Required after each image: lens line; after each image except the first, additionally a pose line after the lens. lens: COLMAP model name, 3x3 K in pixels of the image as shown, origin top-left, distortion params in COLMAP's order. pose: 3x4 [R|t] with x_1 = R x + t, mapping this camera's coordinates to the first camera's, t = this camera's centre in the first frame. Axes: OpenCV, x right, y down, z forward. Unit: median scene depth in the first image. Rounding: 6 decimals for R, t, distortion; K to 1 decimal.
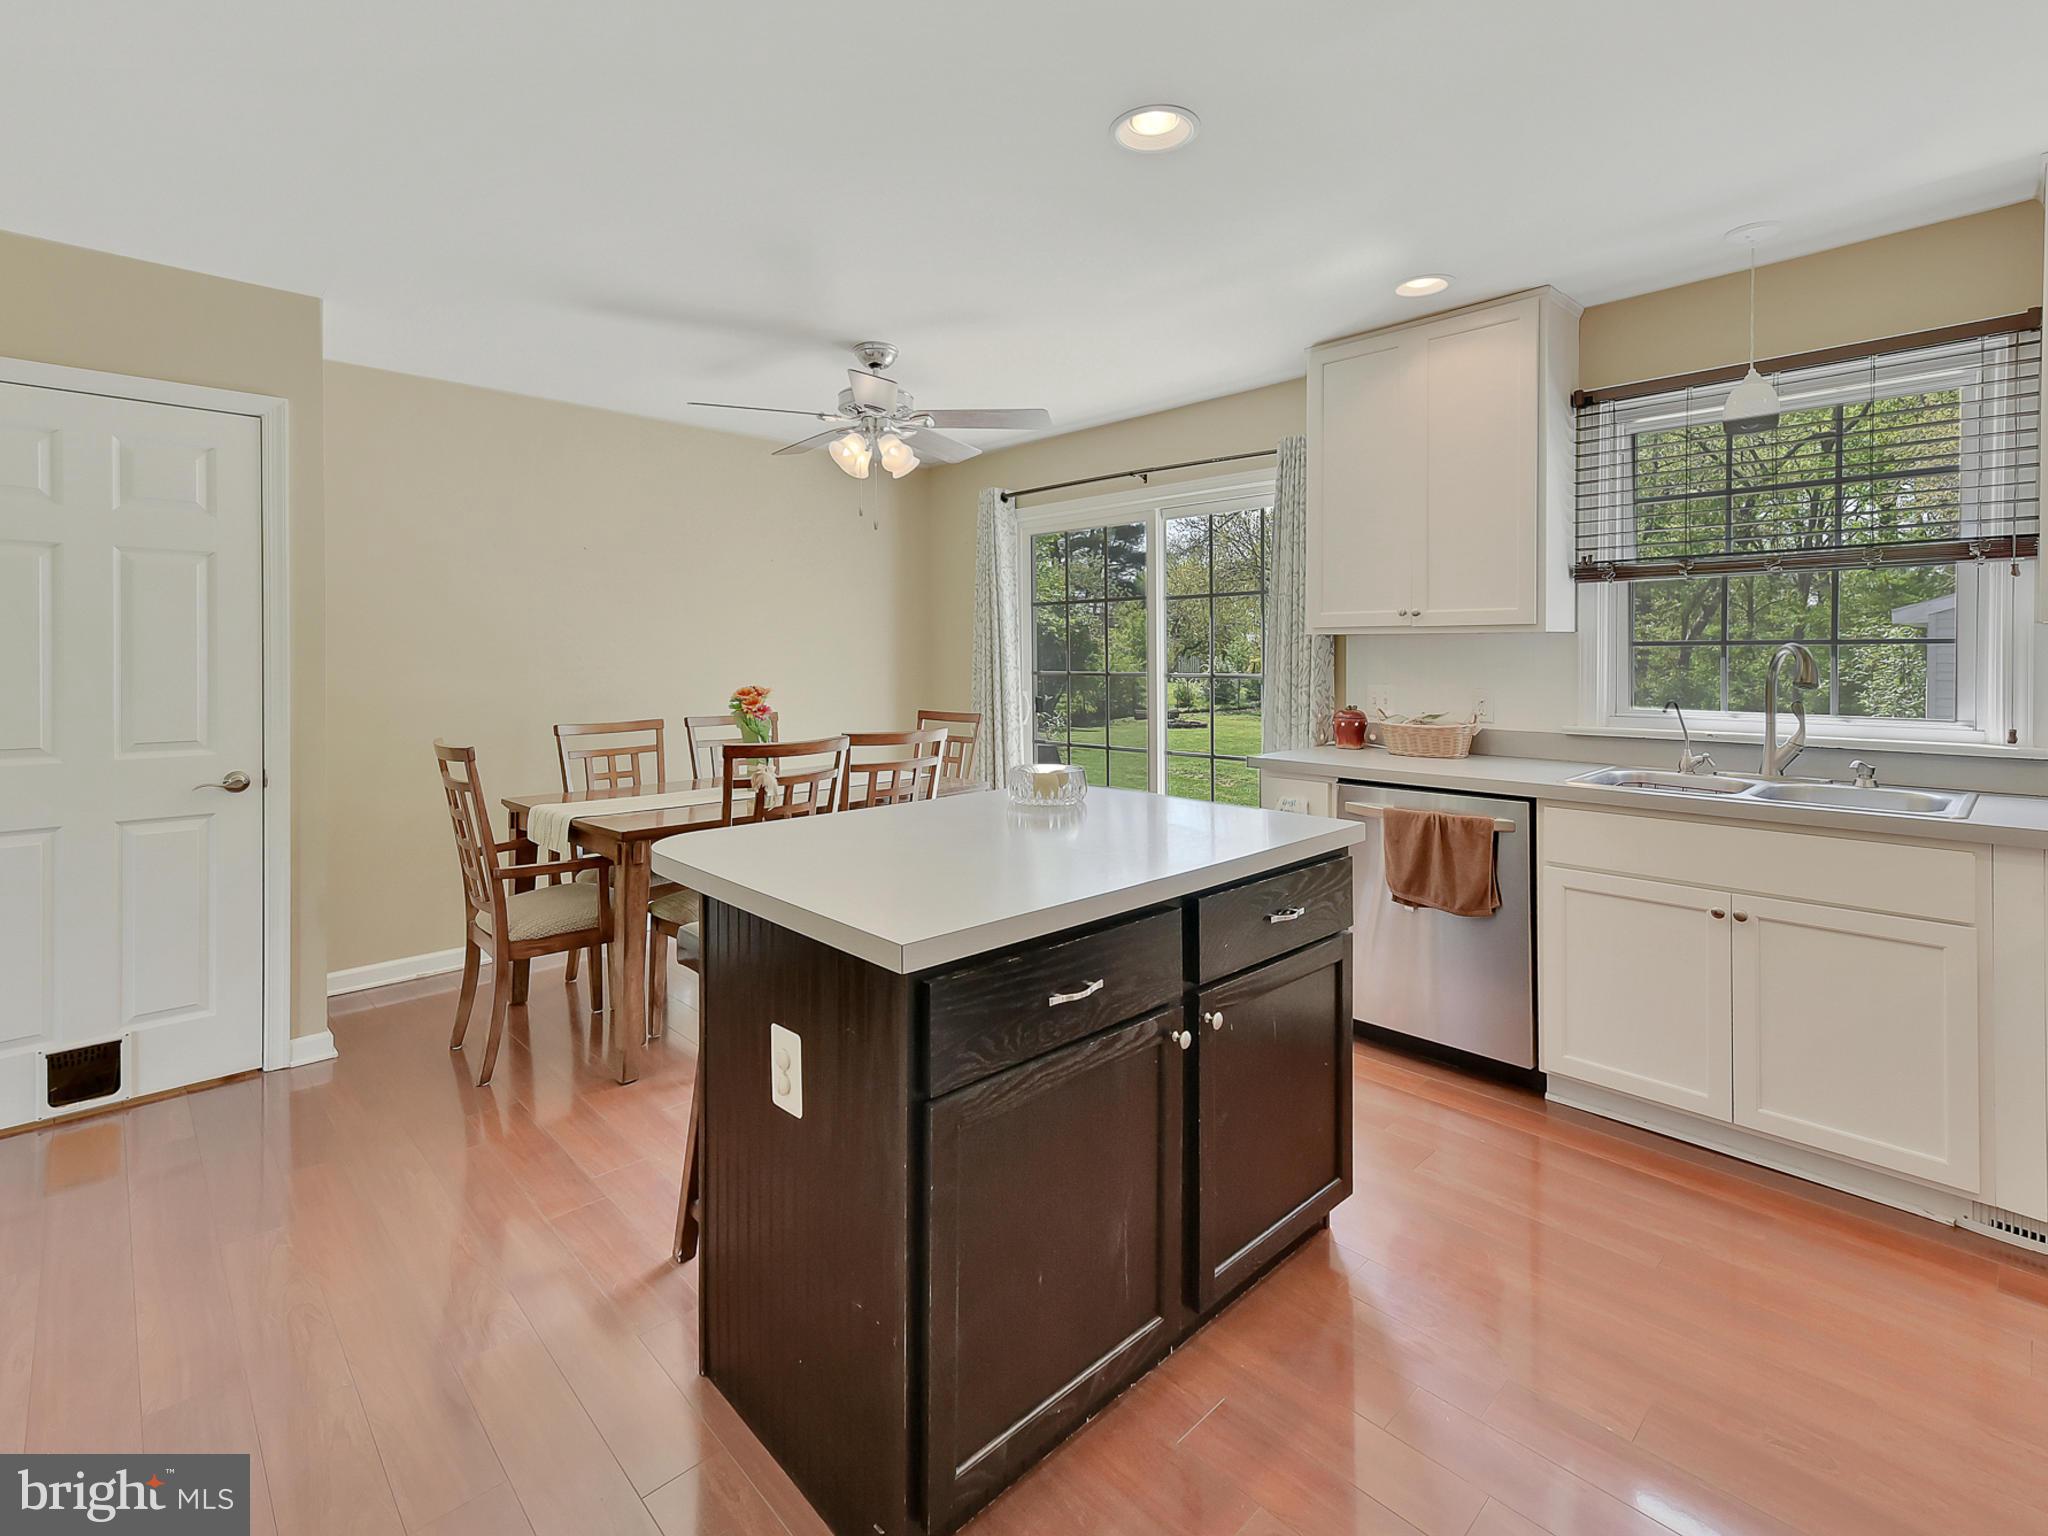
lens RADIAL K [[958.3, 0, 1023.7], [0, 958.3, 651.8], [0, 0, 1]] dist [0.014387, 0.000164]
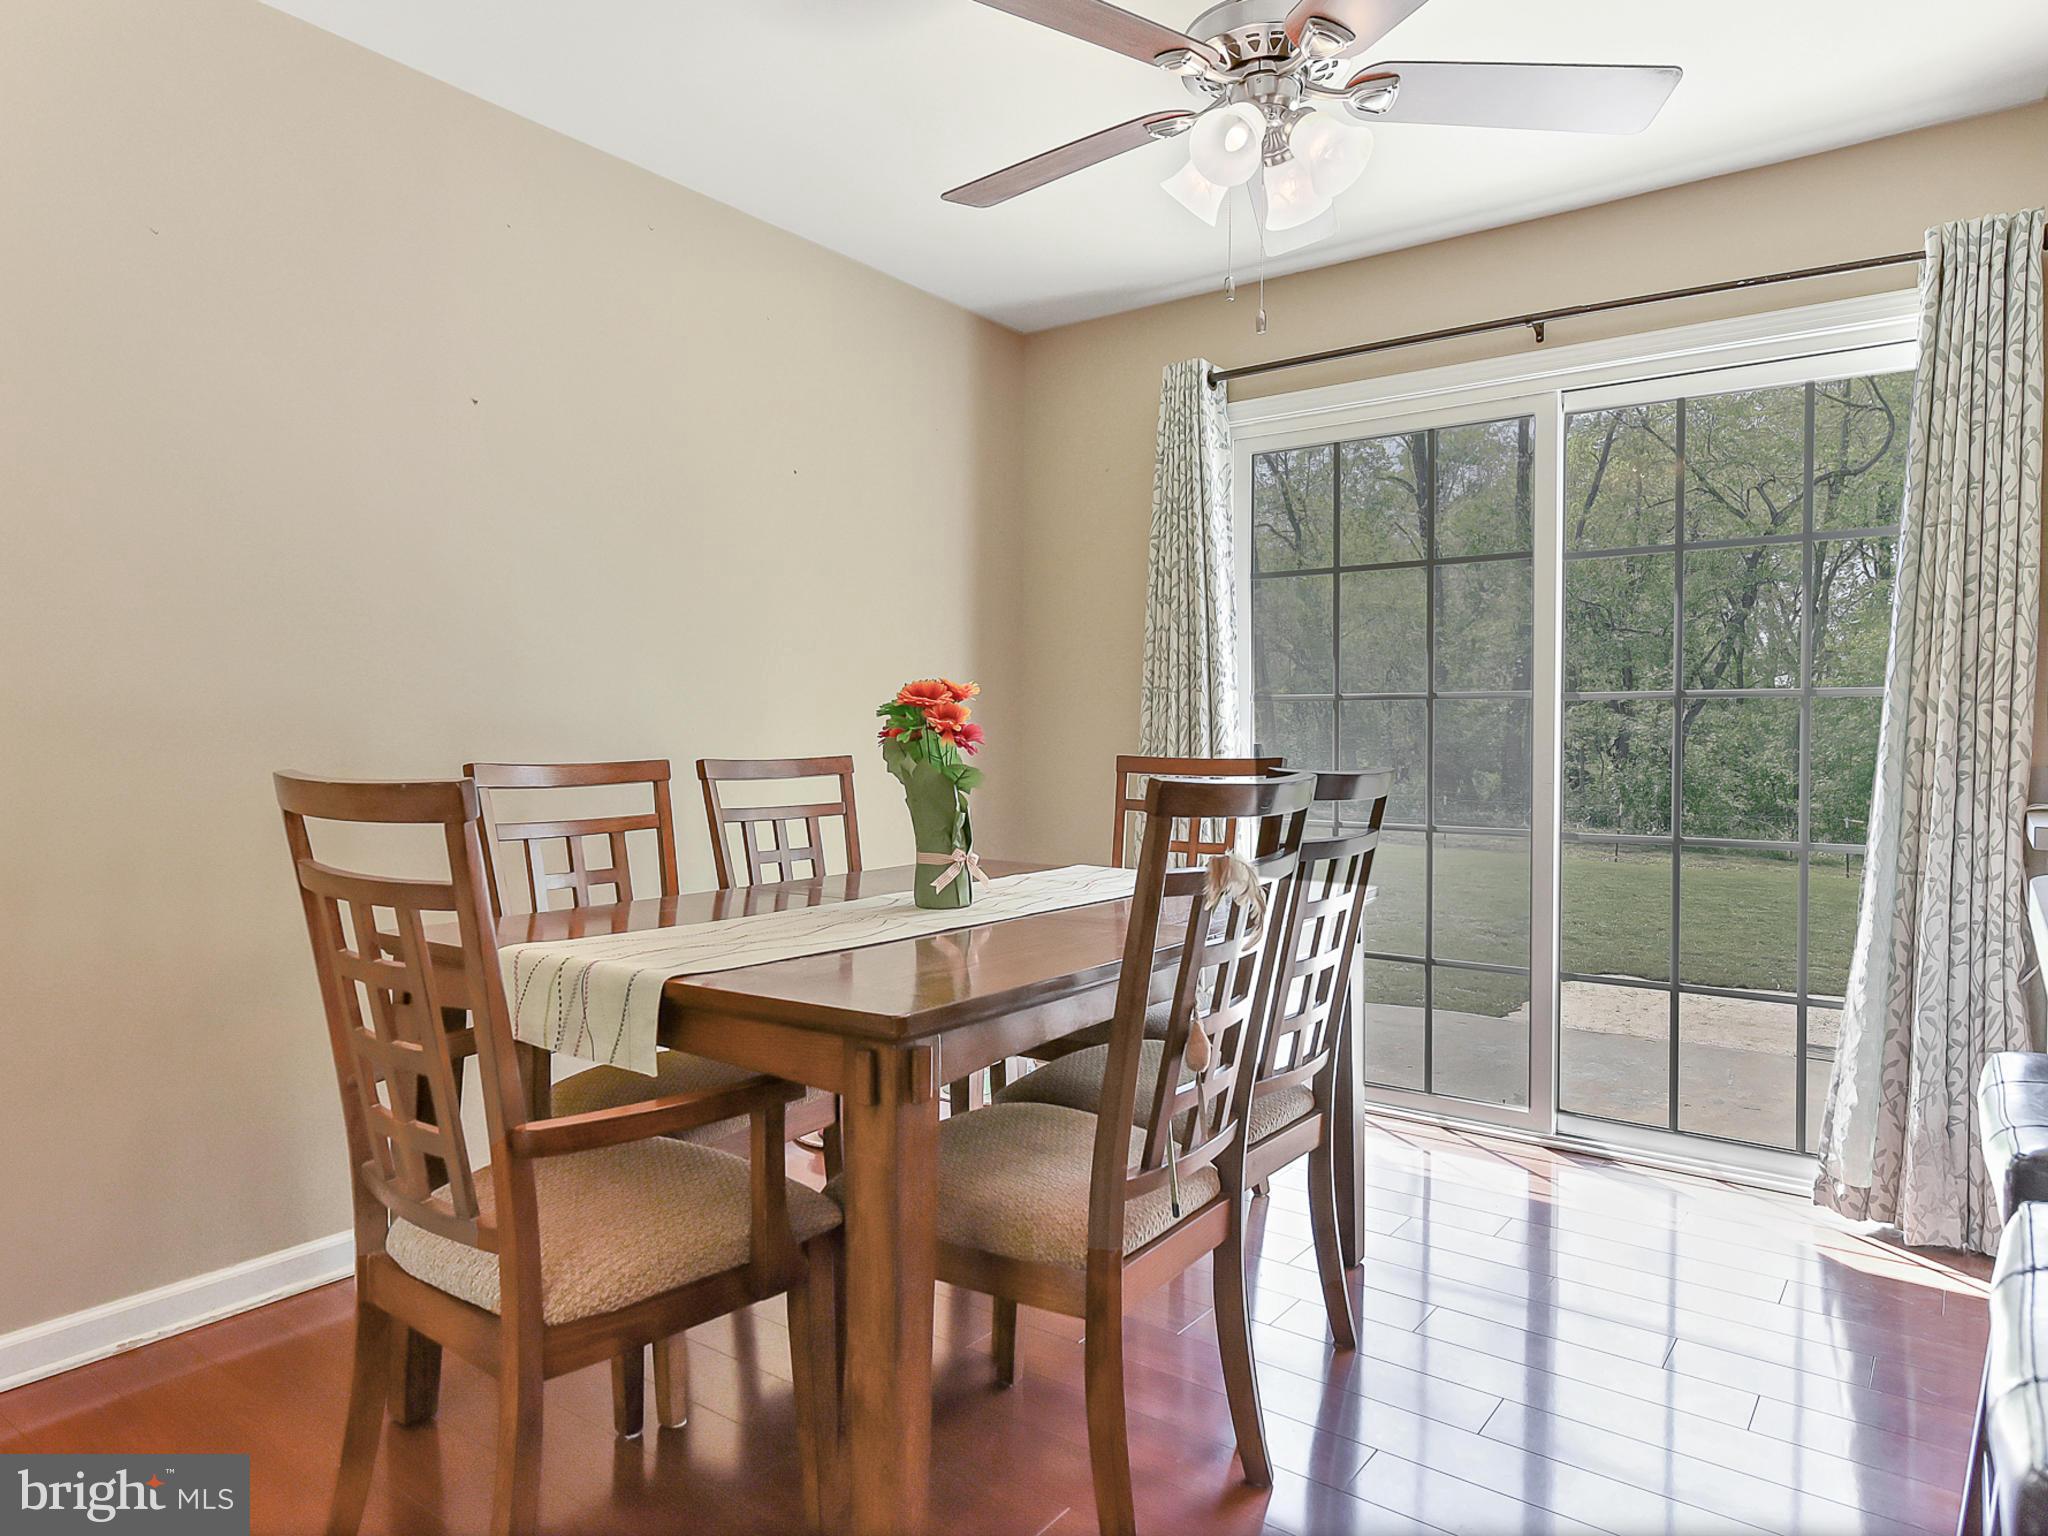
lens RADIAL K [[1272.0, 0, 992.6], [0, 1272.0, 736.6], [0, 0, 1]] dist [0.007754, 0.002704]
pose [[0.988218, 0.009116, 0.152782, -0.444452], [-0.009938, 0.999940, 0.004616, 0.074306], [-0.152731, -0.006080, 0.988249, 0.508211]]
